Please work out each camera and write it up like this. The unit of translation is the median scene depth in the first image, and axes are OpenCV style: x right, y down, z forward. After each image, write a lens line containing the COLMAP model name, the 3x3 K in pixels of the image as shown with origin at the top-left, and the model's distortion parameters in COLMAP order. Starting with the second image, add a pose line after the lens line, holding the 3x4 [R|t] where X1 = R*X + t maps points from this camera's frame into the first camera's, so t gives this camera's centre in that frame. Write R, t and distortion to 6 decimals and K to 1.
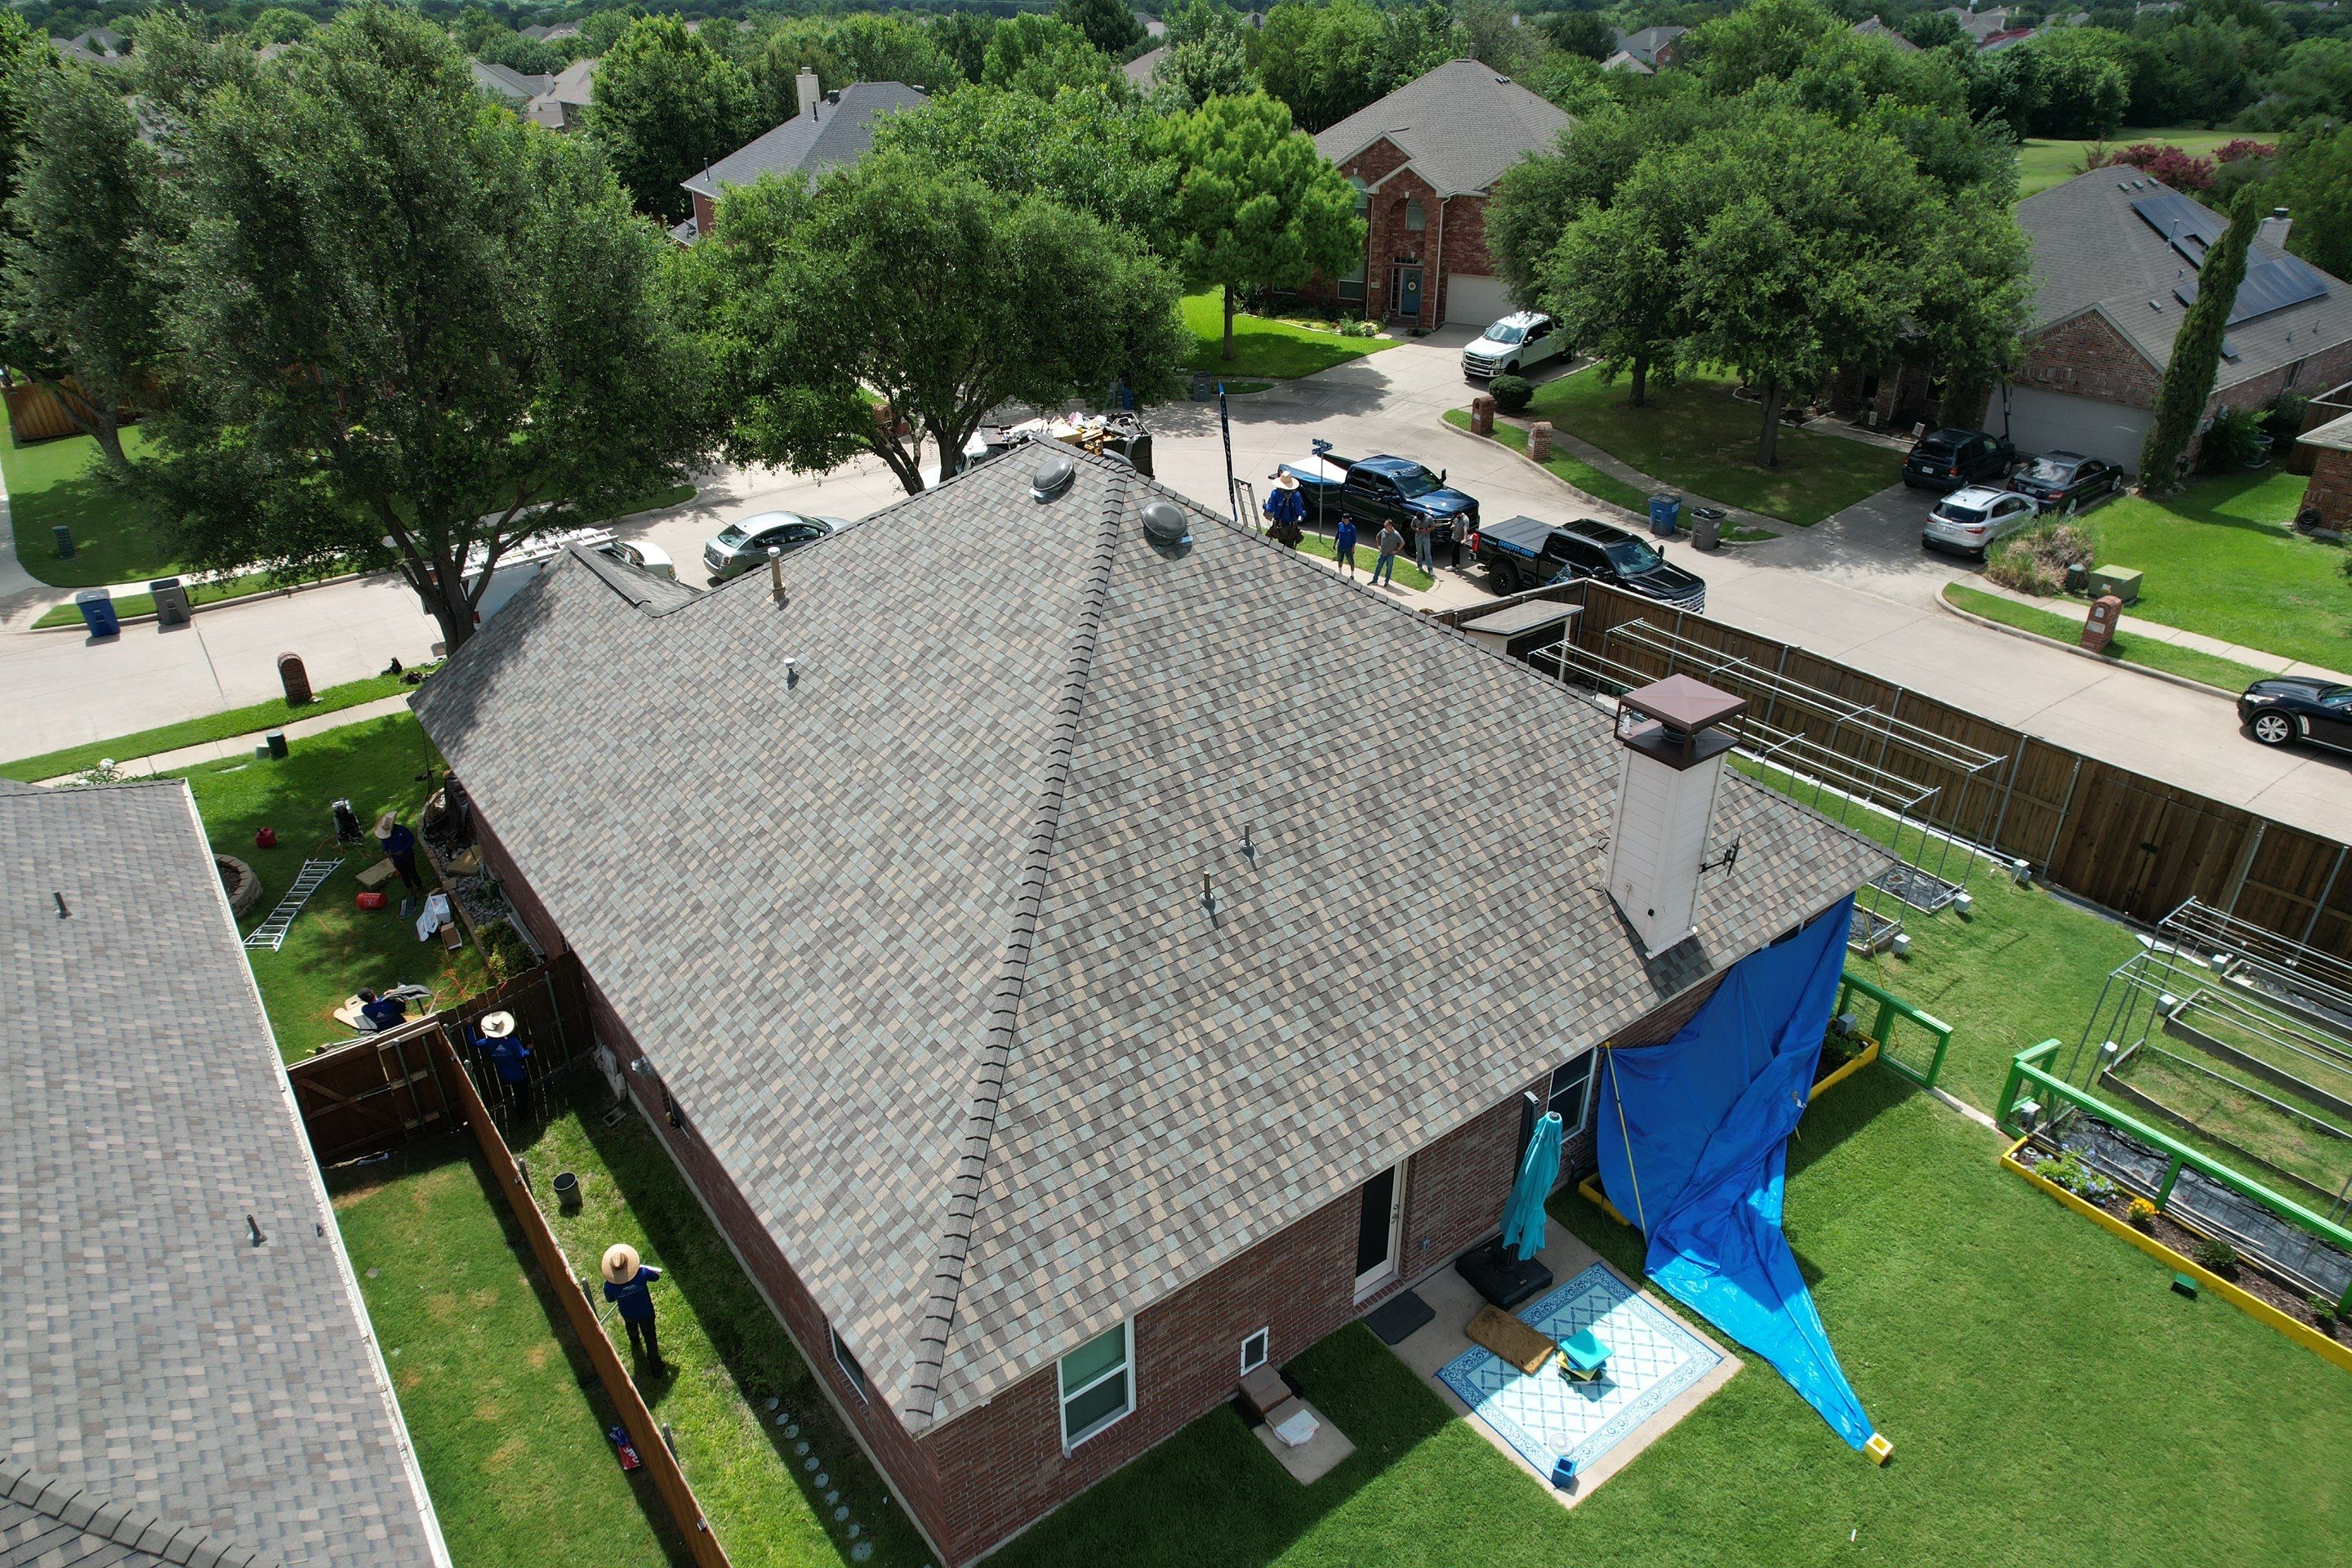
lens RADIAL K [[1492.8, 0, 1170.0], [0, 1492.8, 778.4], [0, 0, 1]] dist [-0.060145, 0.053255]
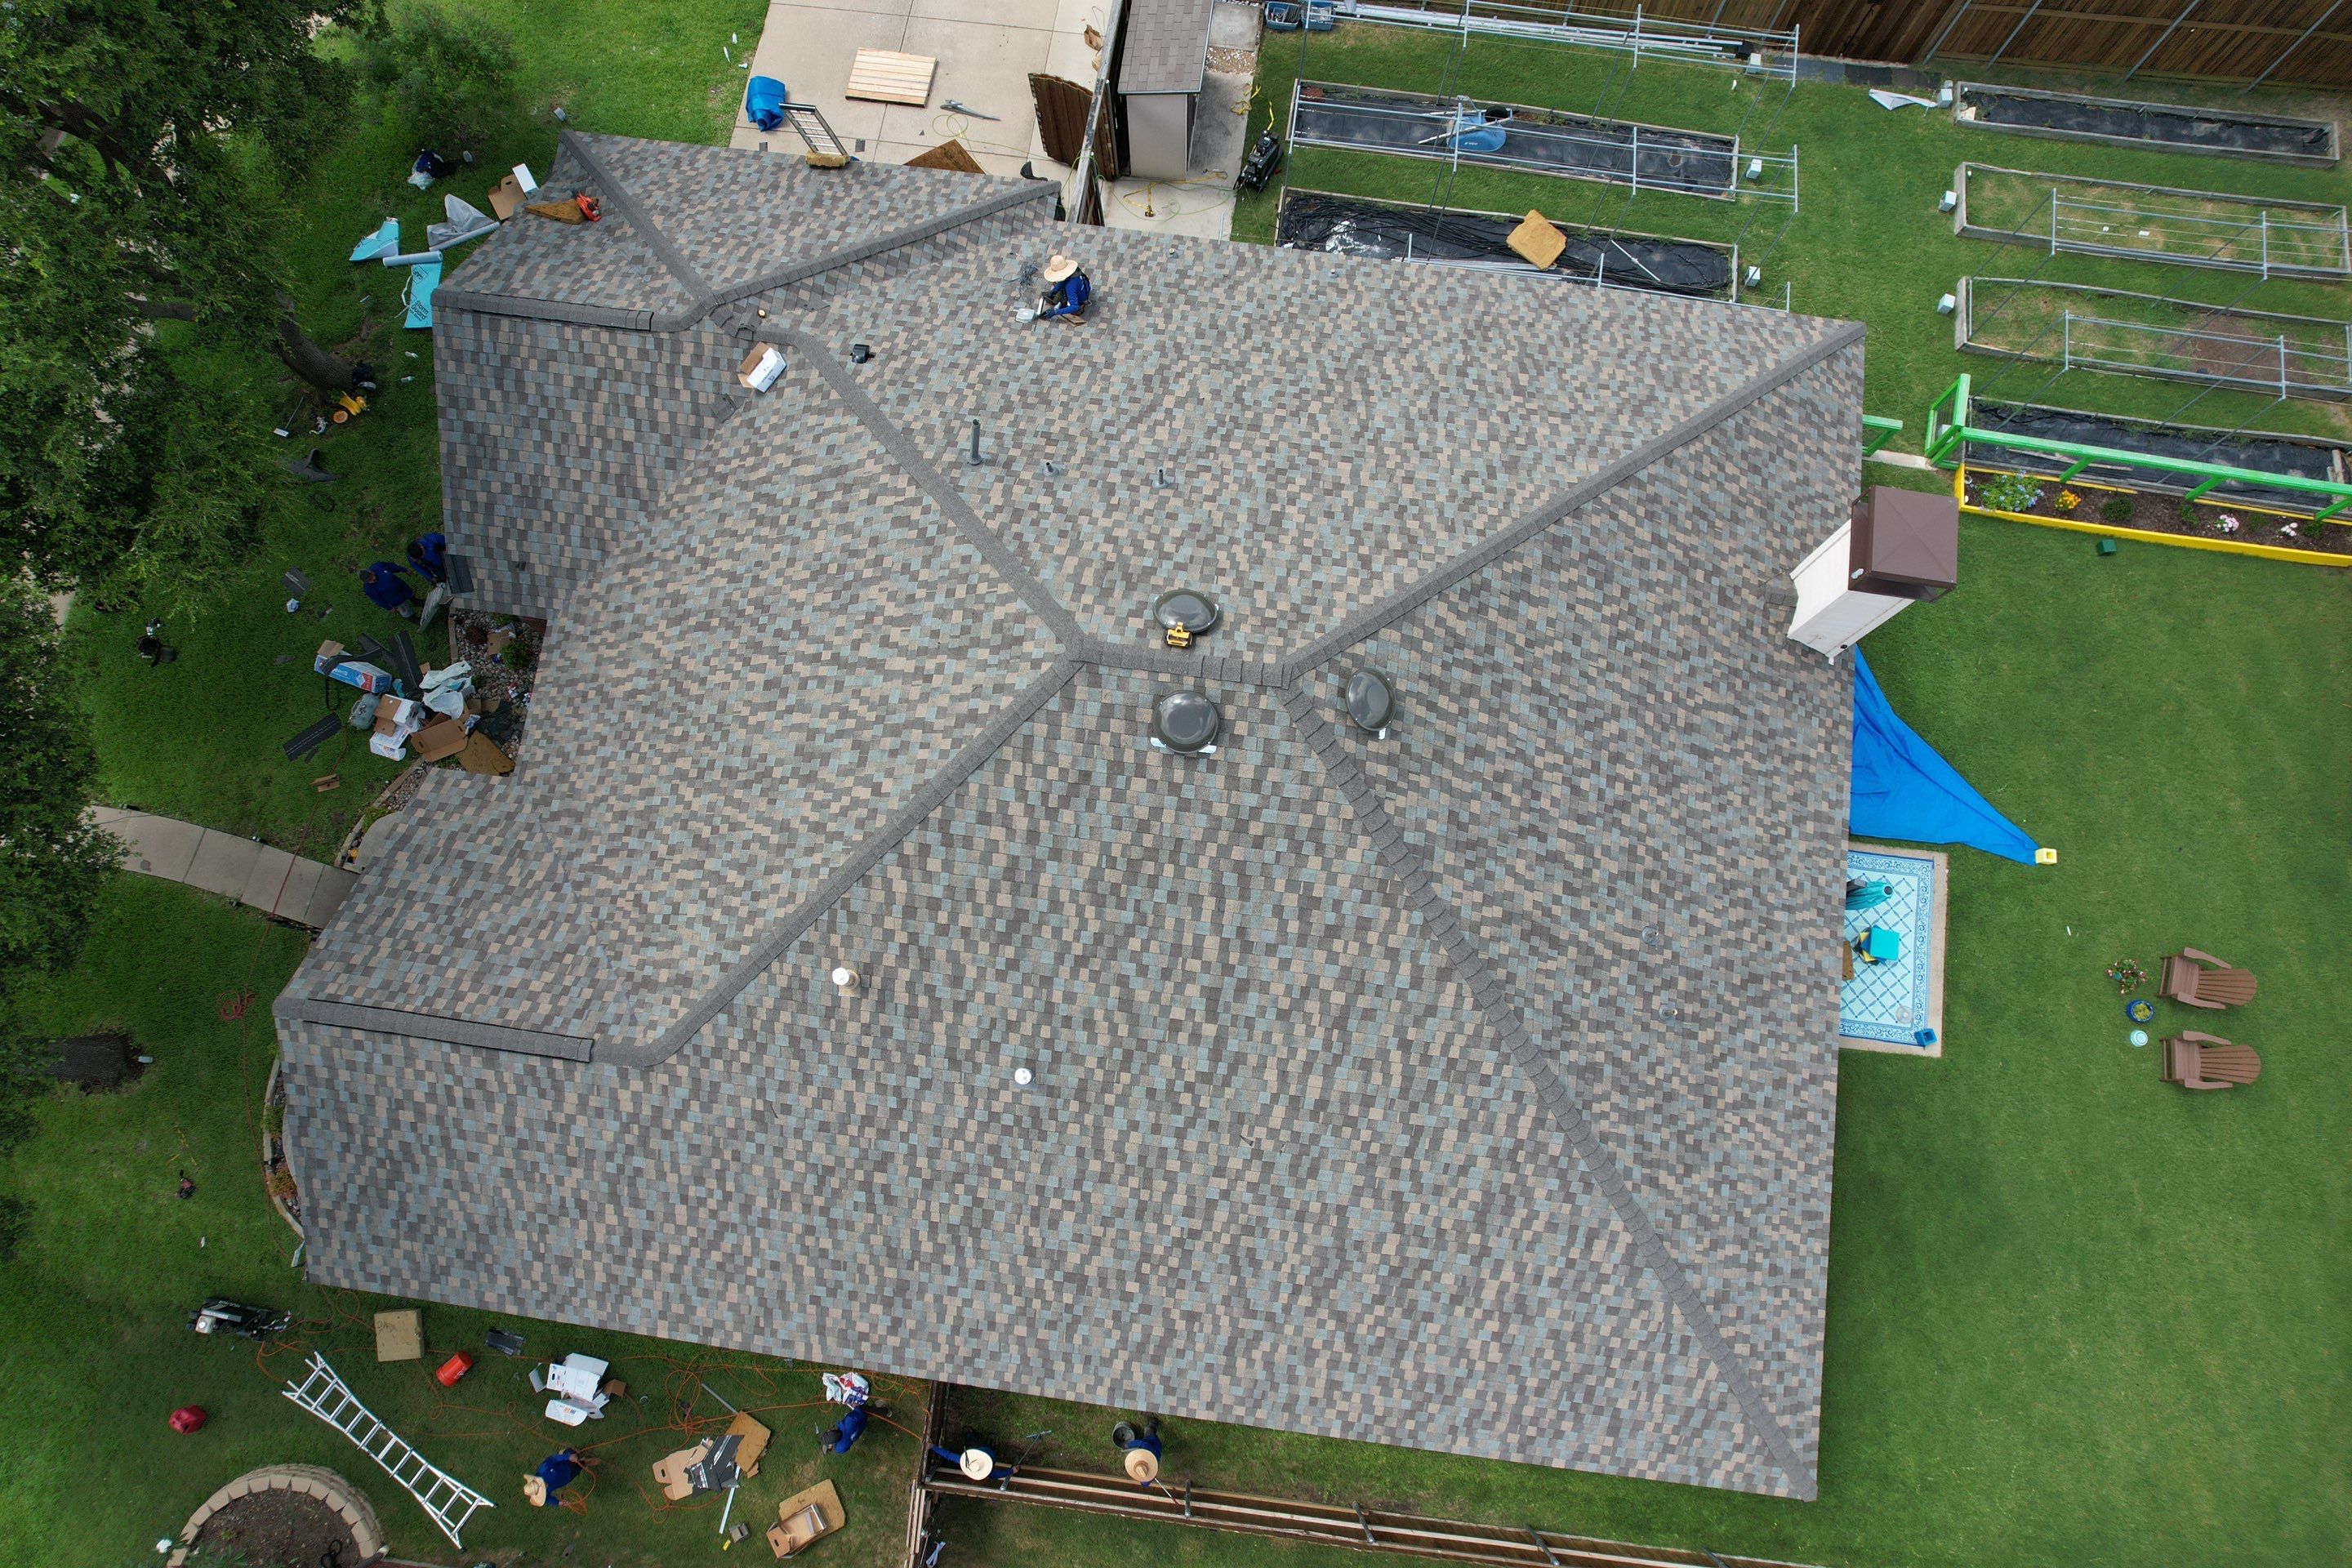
lens RADIAL K [[1492.8, 0, 1162.5], [0, 1492.8, 781.2], [0, 0, 1]] dist [-0.060145, 0.053255]
pose [[0.700266, -0.697050, 0.154106, -0.273868], [0.338094, 0.513952, 0.788382, -0.959550], [-0.628745, -0.499975, 0.595571, 0.708806]]
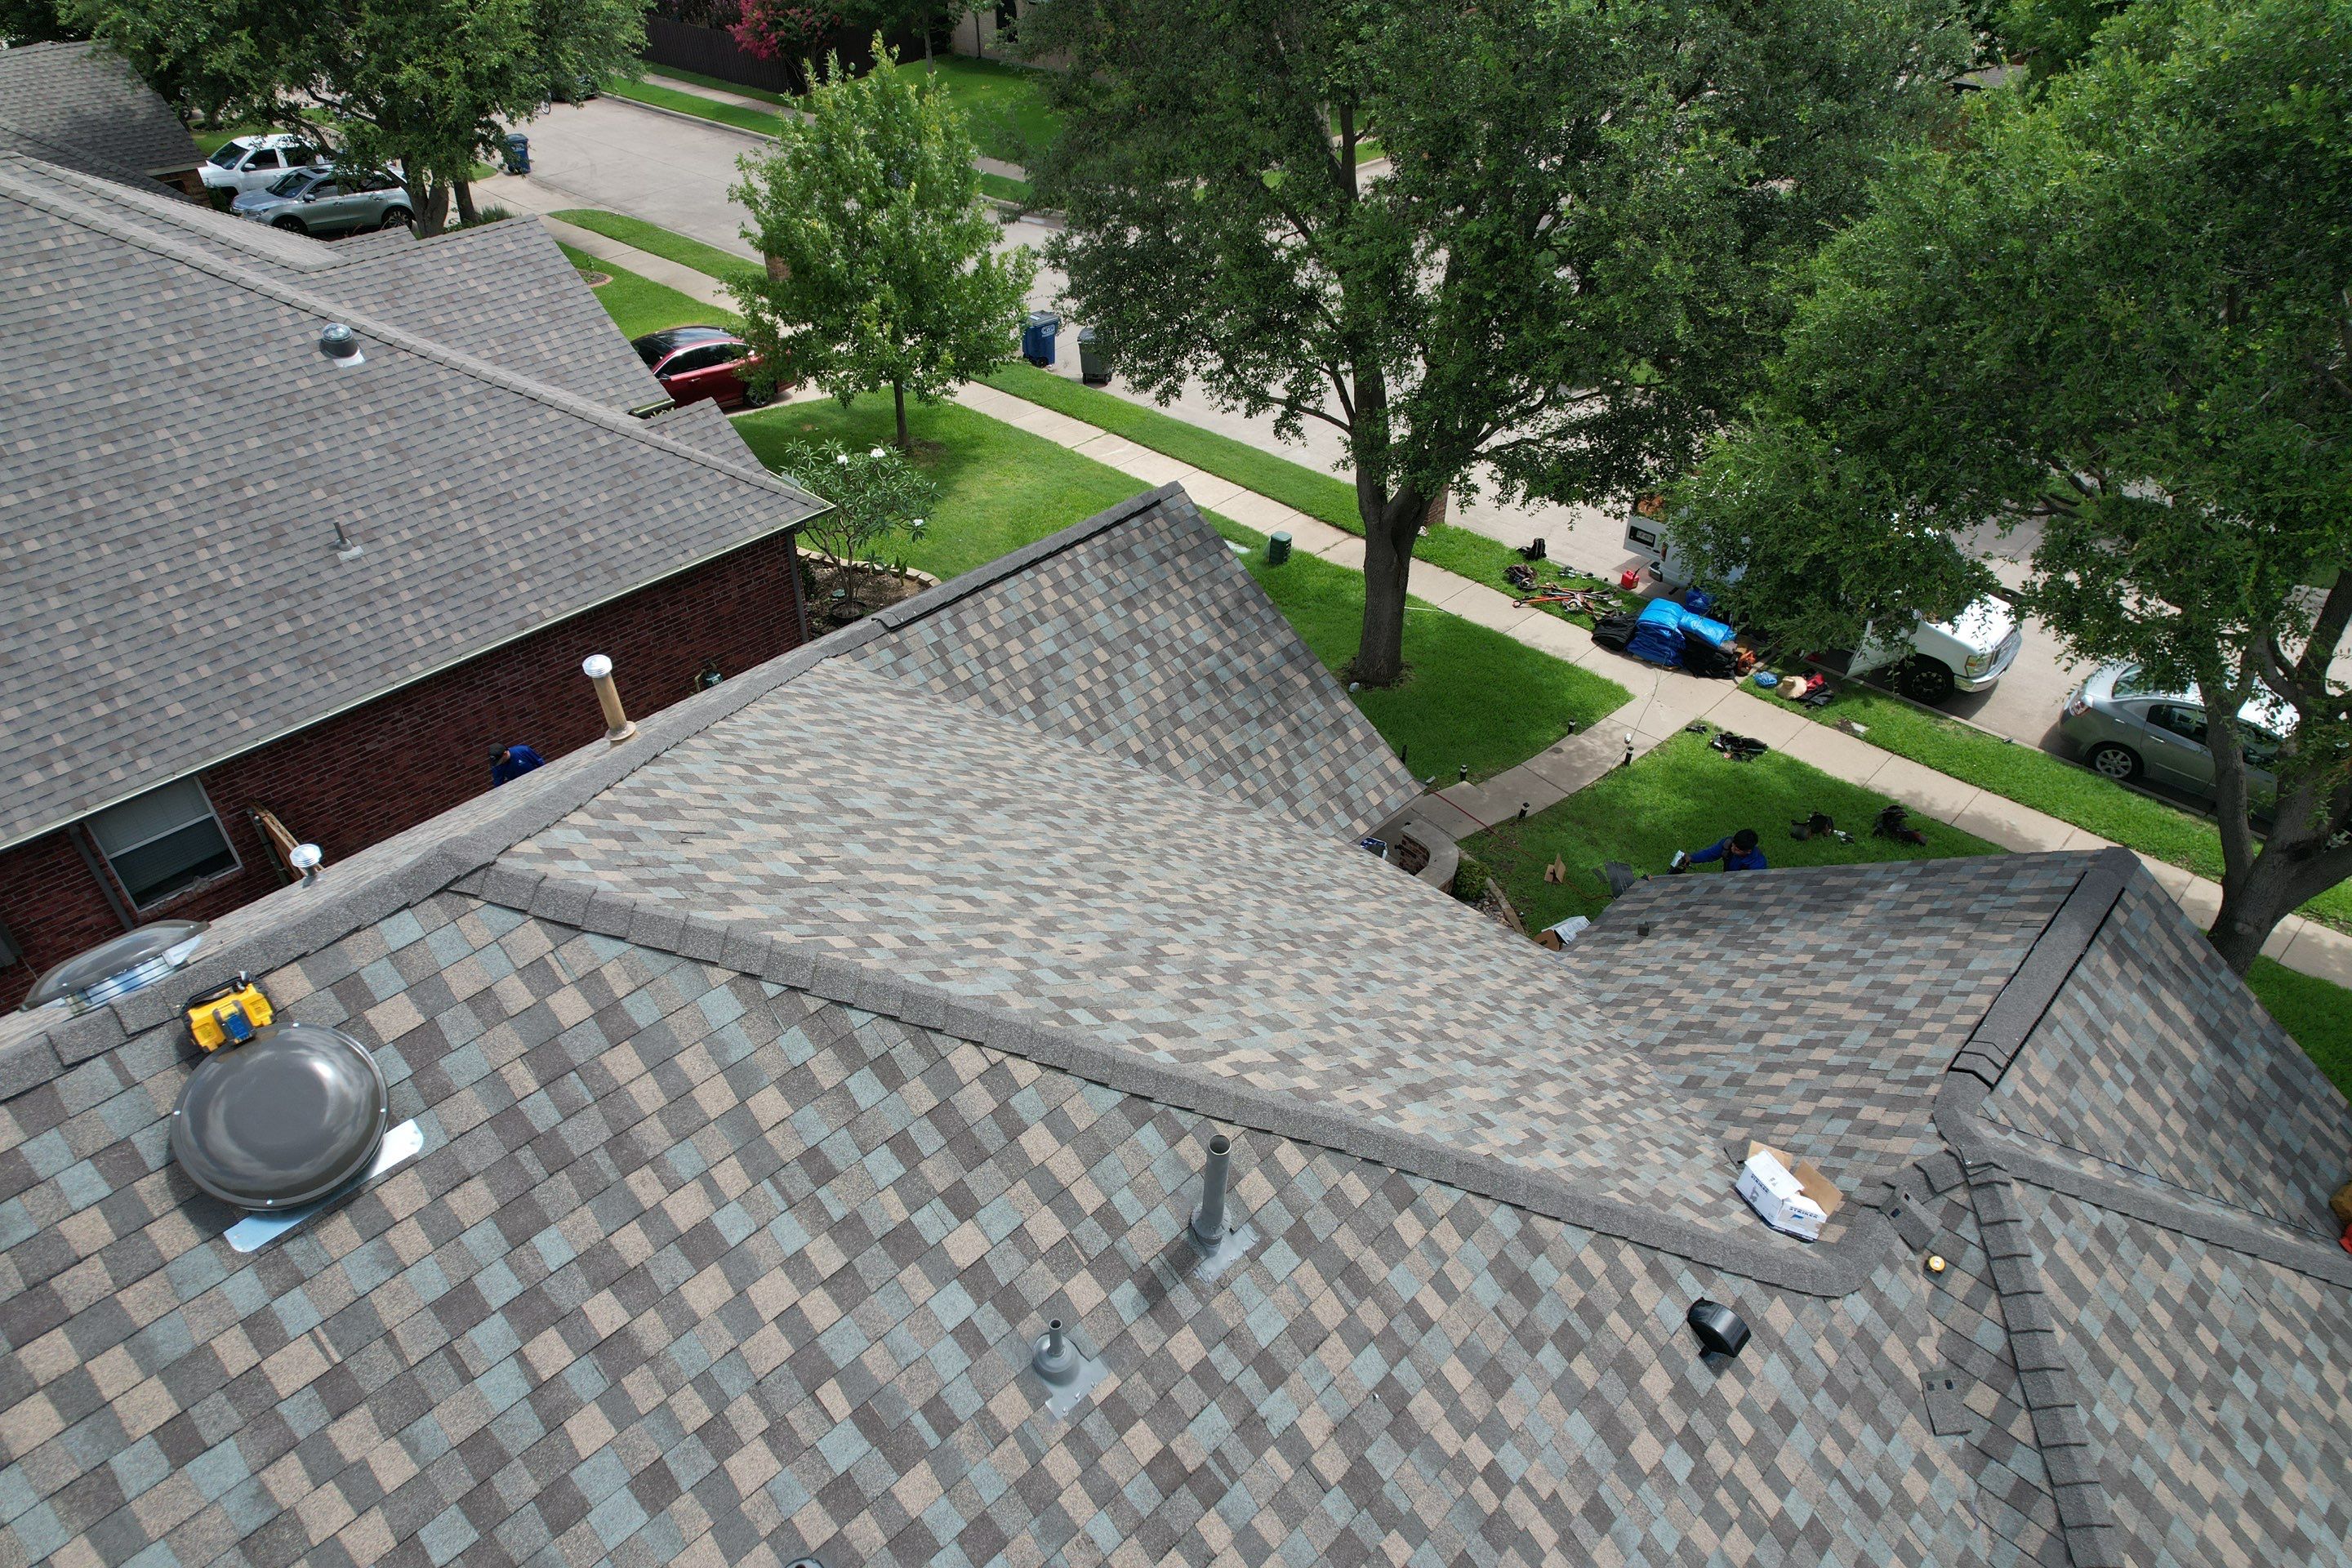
lens RADIAL K [[1492.8, 0, 1176.4], [0, 1492.8, 799.2], [0, 0, 1]] dist [-0.060145, 0.053255]
pose [[0.170831, 0.607024, -0.776105, 0.185529], [-0.466182, 0.743736, 0.479094, -0.568575], [0.868039, 0.279962, 0.410037, 1.320995]]
